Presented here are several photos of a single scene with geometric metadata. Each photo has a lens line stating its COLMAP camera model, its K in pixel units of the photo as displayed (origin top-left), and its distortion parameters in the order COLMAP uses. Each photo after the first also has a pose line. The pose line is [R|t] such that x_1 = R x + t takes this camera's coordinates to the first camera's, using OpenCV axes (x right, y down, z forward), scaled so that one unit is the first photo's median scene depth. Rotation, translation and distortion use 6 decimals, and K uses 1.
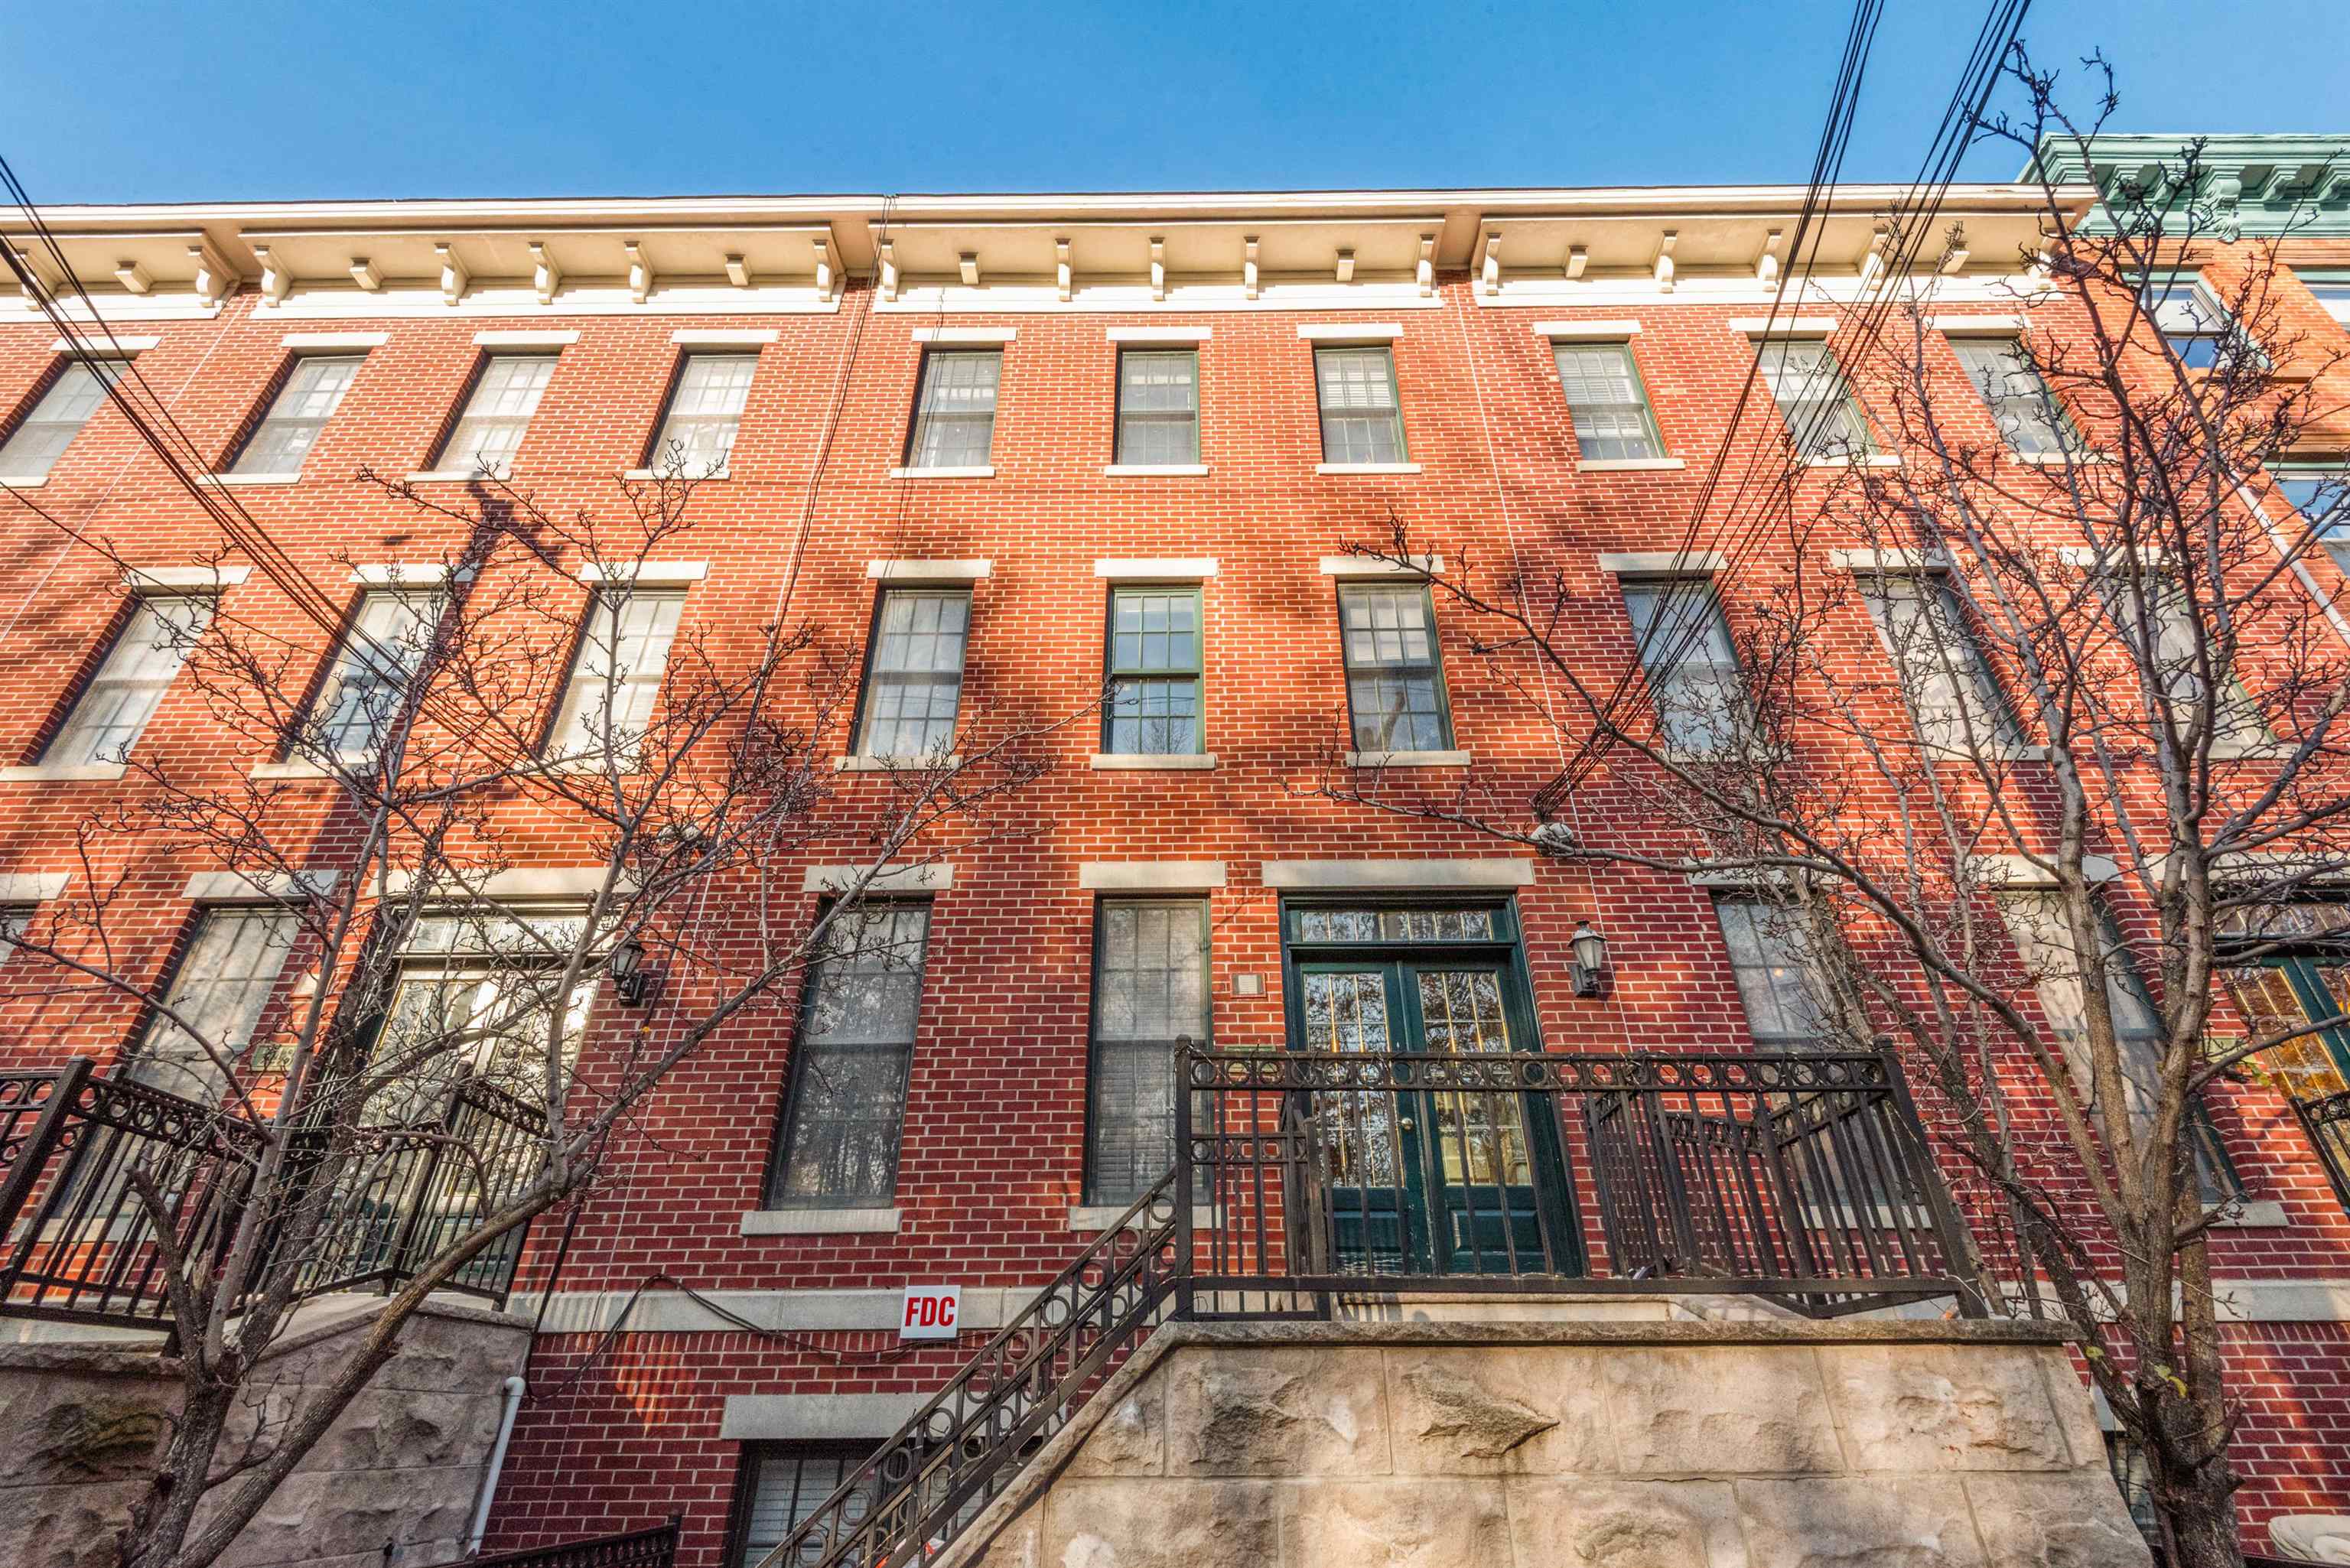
lens RADIAL K [[1077.2, 0, 1160.8], [0, 1077.2, 741.3], [0, 0, 1]] dist [0.039147, -0.025099]
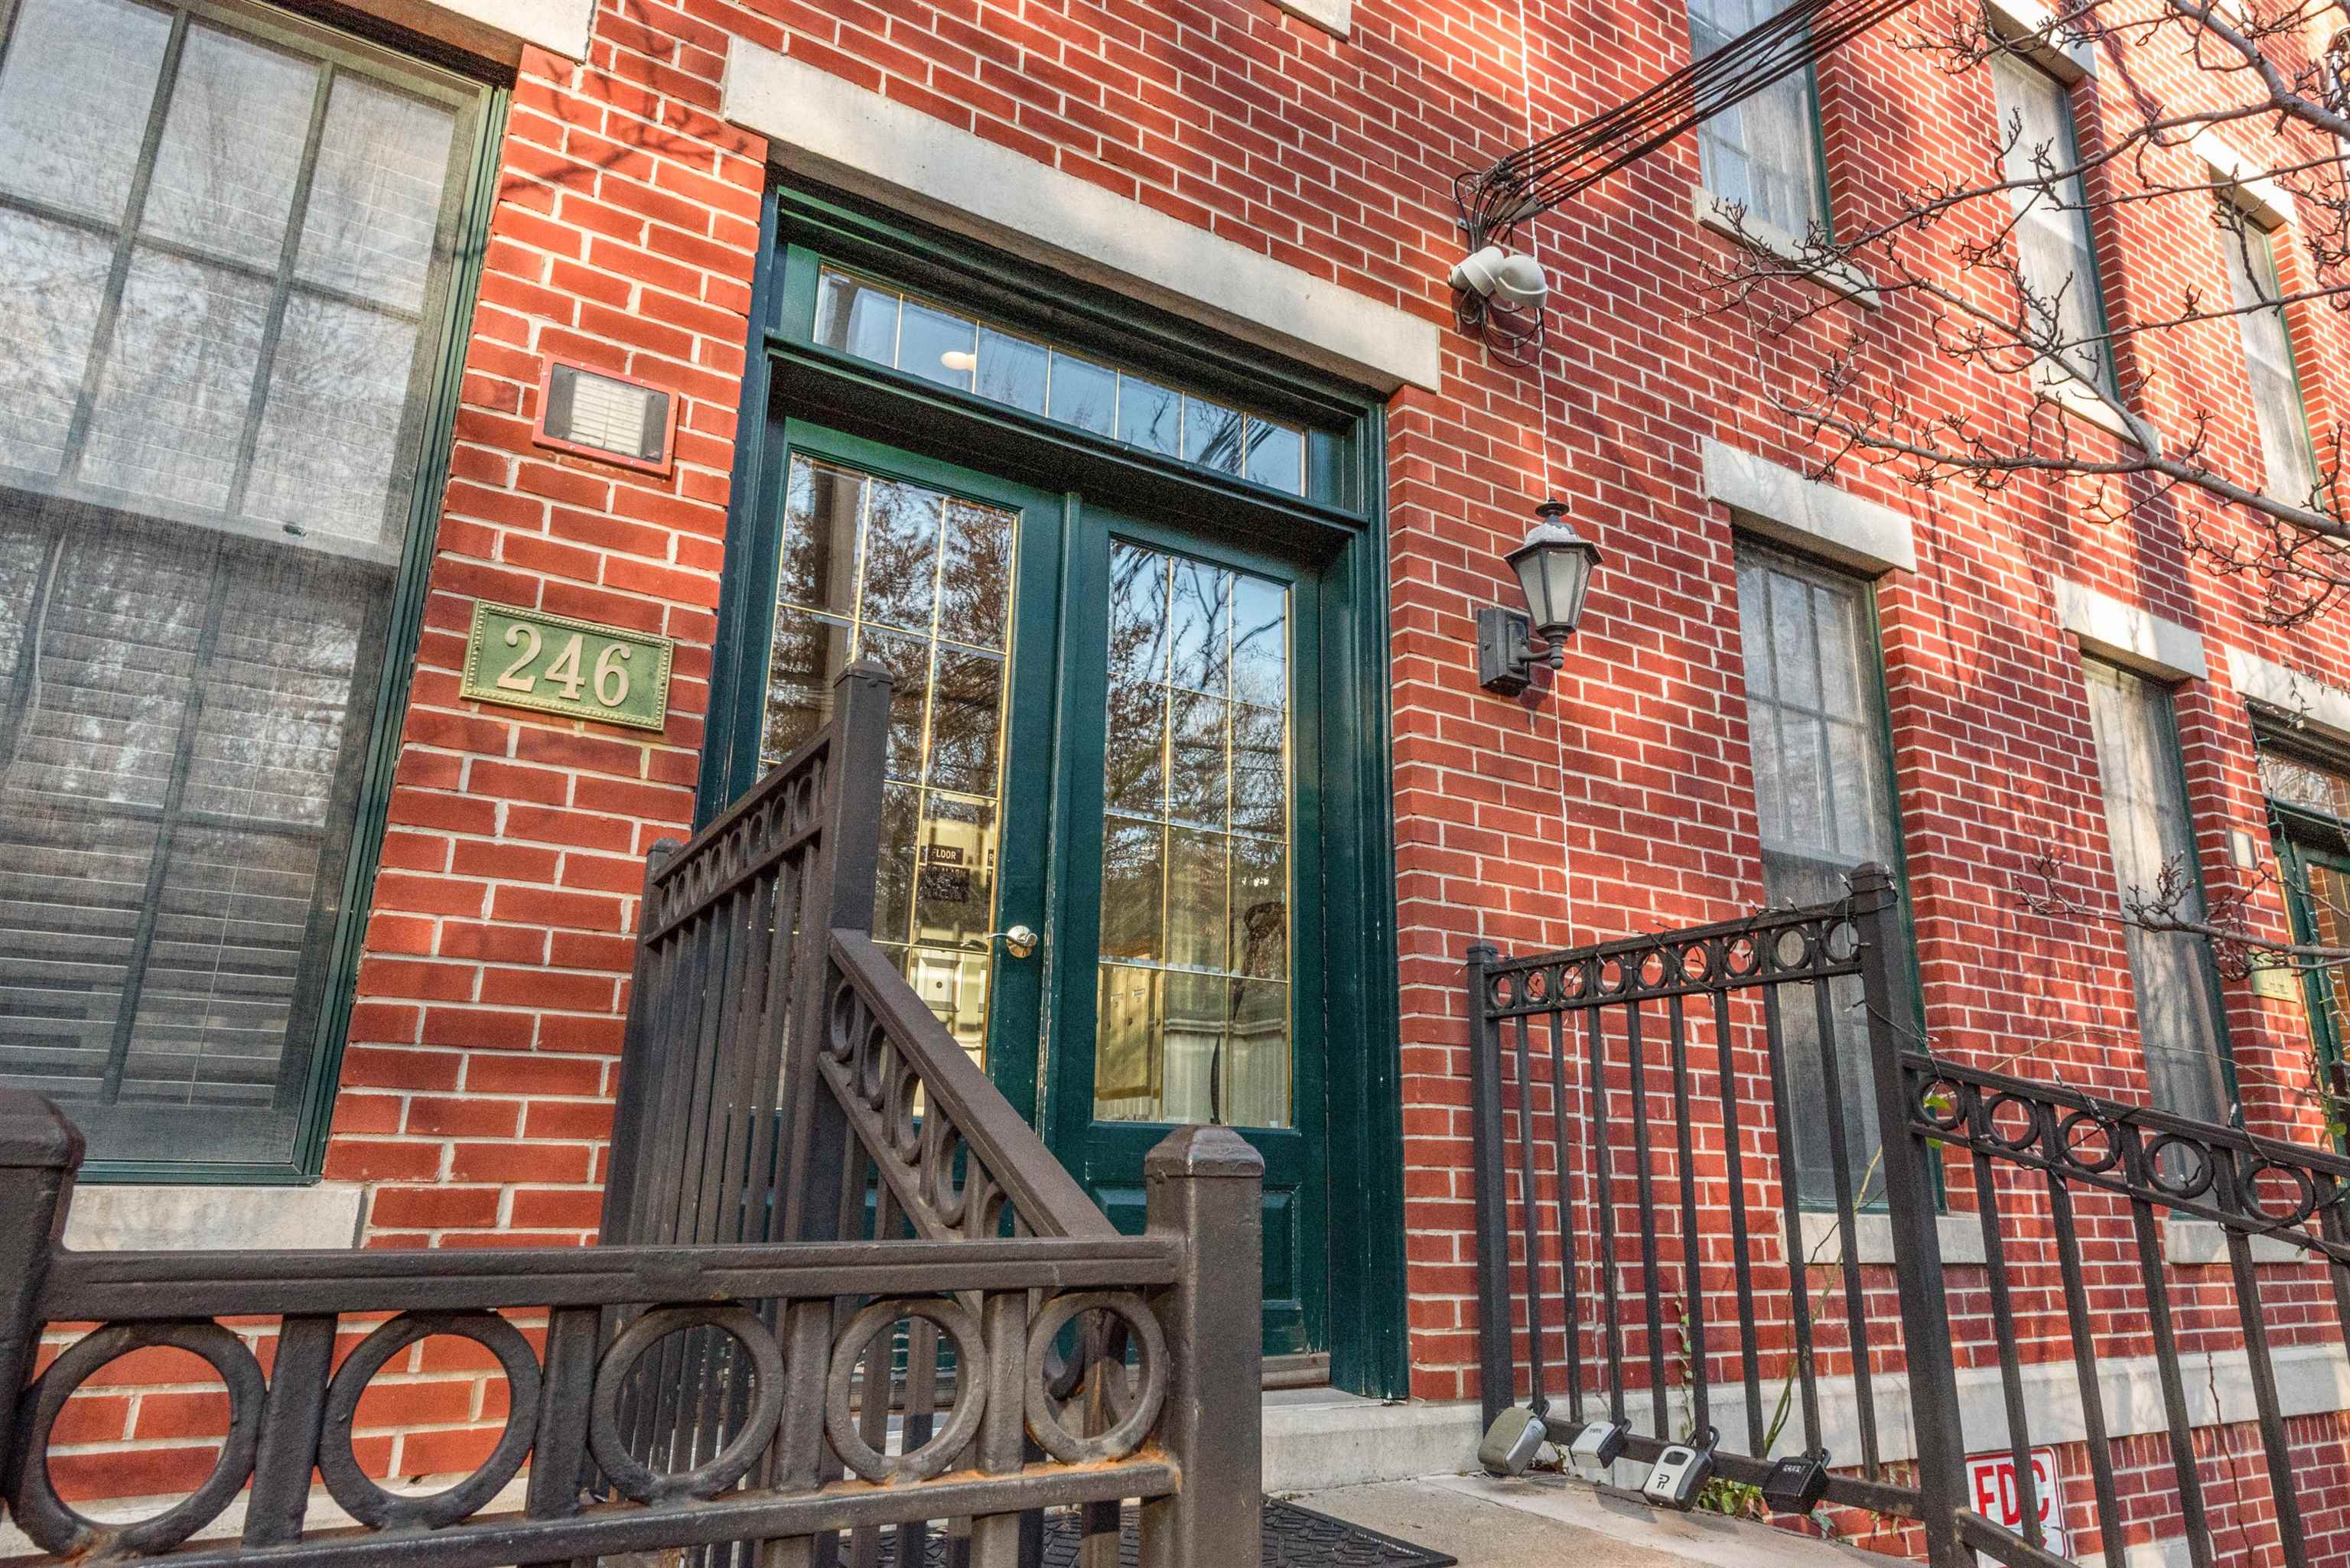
lens RADIAL K [[1506.4, 0, 1175.0], [0, 1506.4, 784.0], [0, 0, 1]] dist [0.024690, 0.000262]
pose [[0.846018, 0.161743, 0.508029, 0.021864], [-0.298533, 0.933200, 0.200040, 0.188586], [-0.441737, -0.320901, 0.837789, 0.573104]]
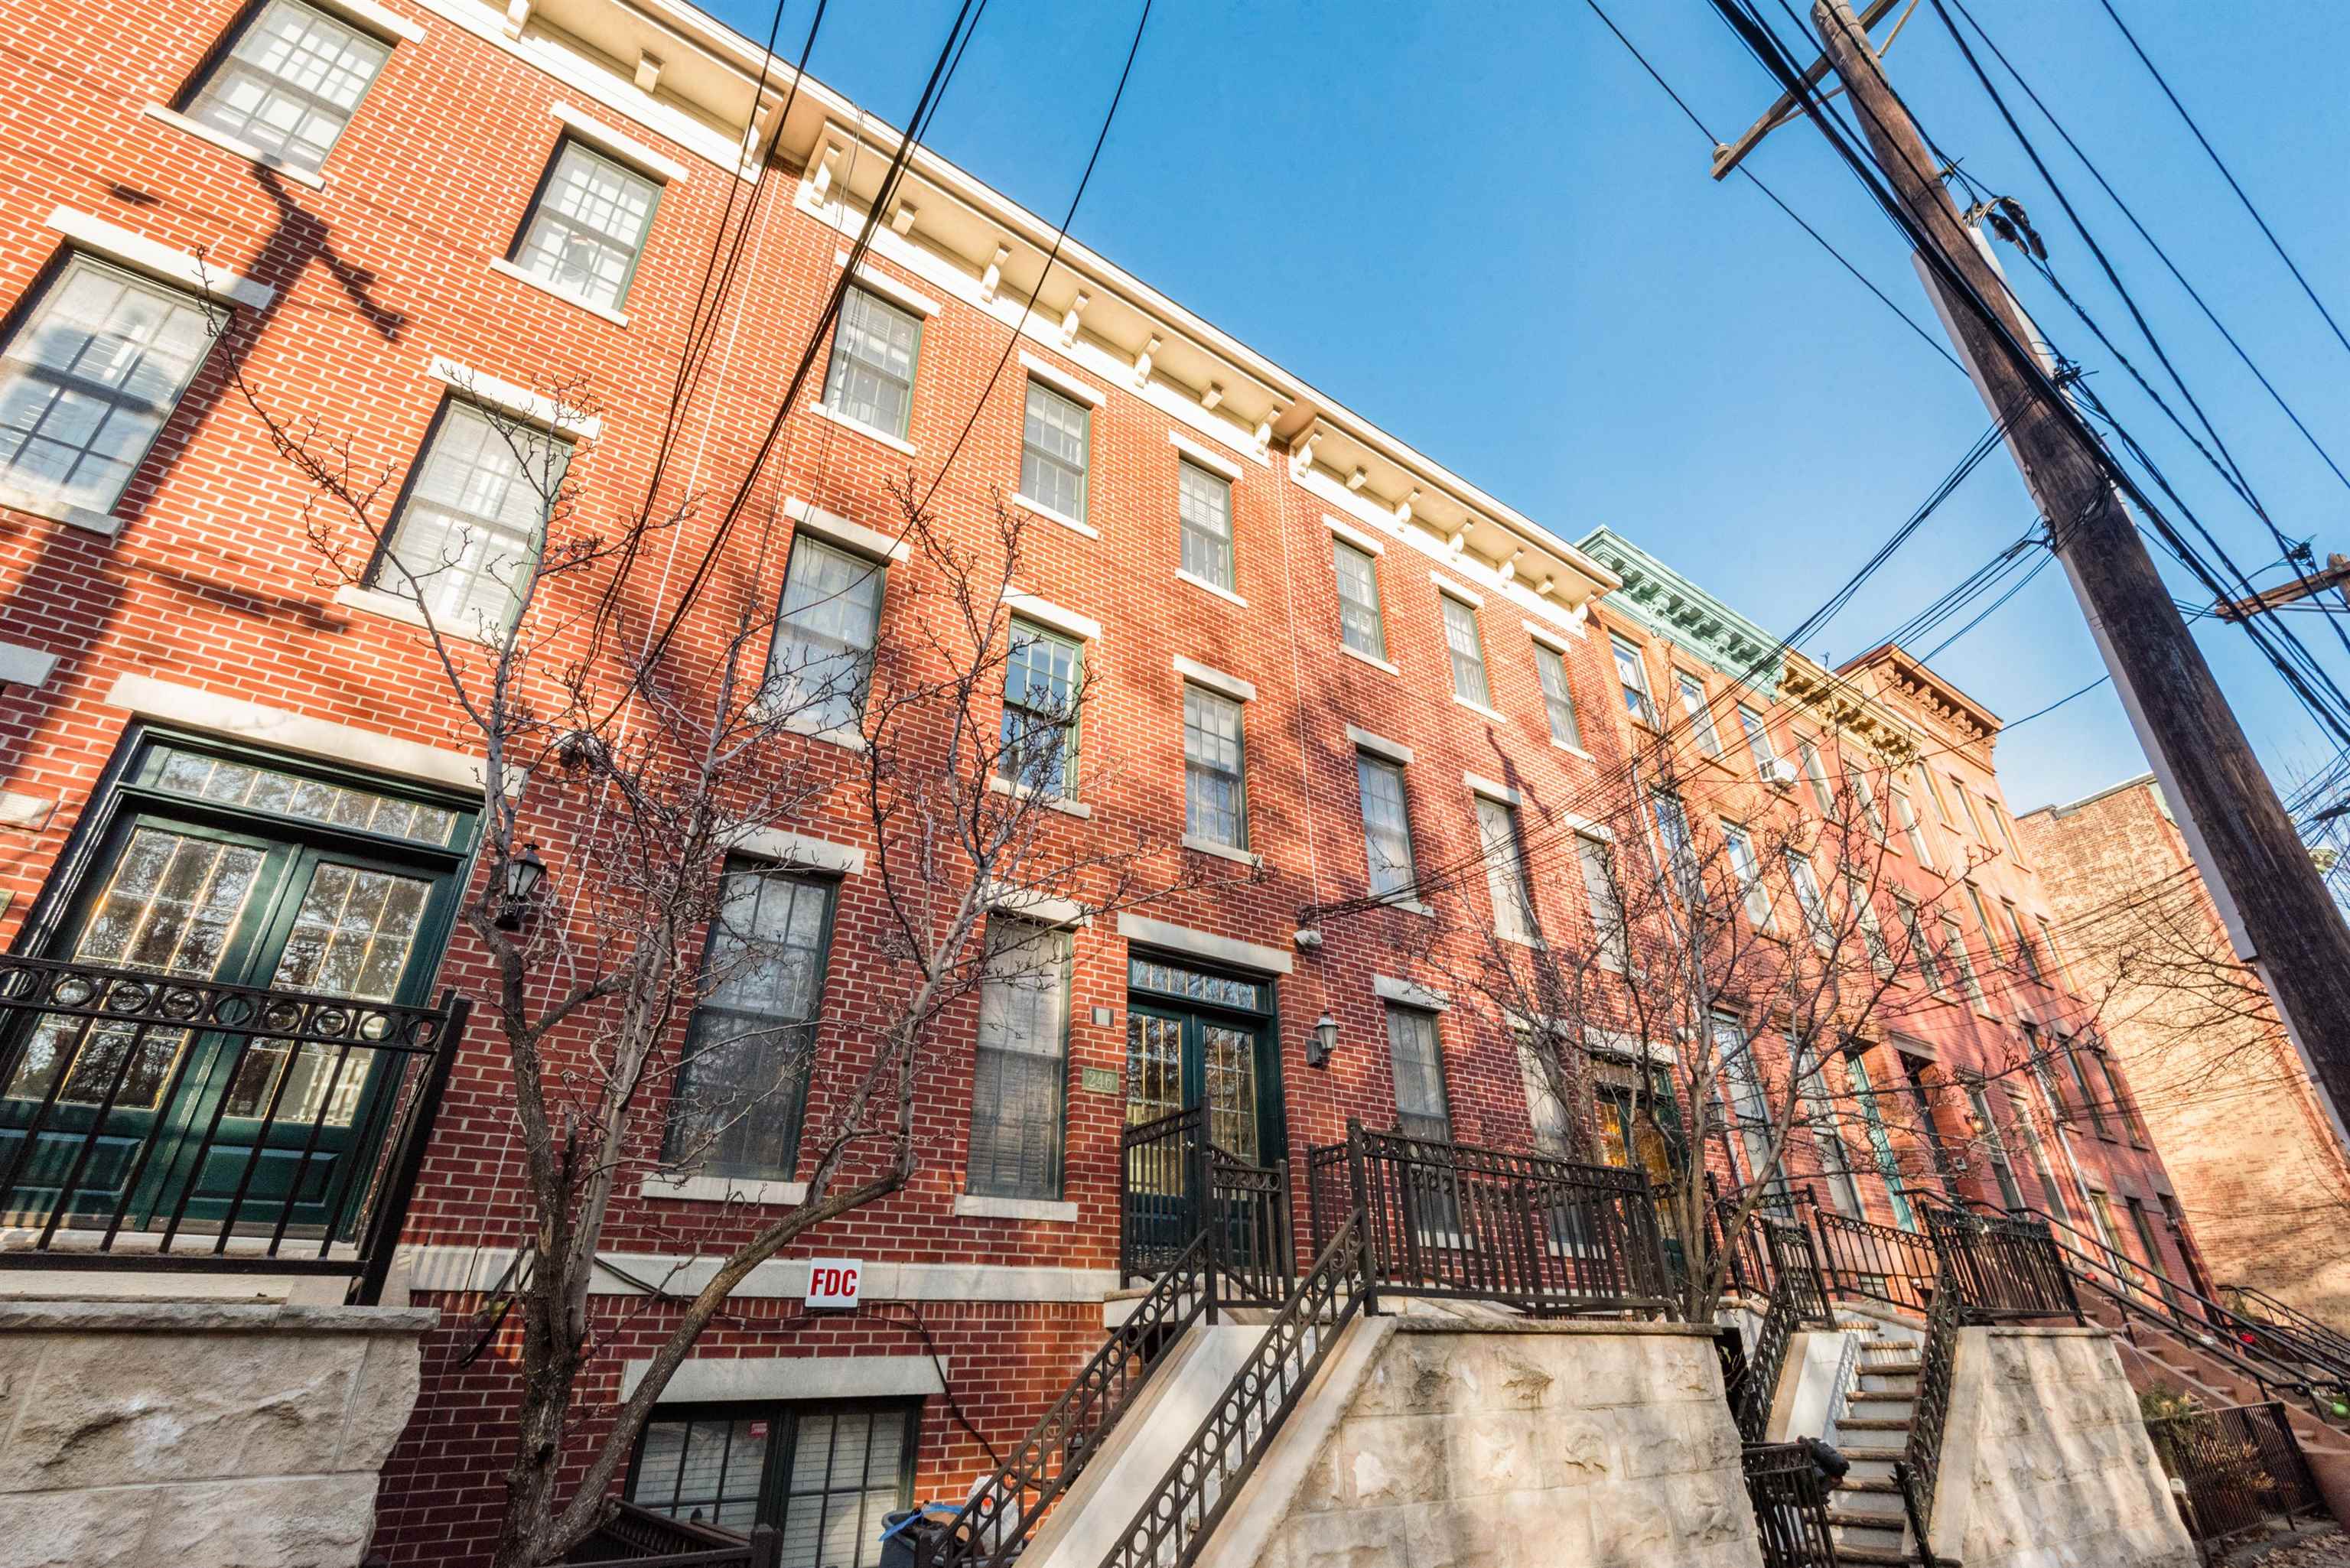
lens RADIAL K [[1075.9, 0, 1175.0], [0, 1075.9, 784.0], [0, 0, 1]] dist [0.036154, -0.028181]
pose [[0.807829, 0.273835, 0.521944, -0.520081], [-0.299856, 0.953303, -0.036049, 0.004210], [-0.507442, -0.127387, 0.852218, 0.002289]]
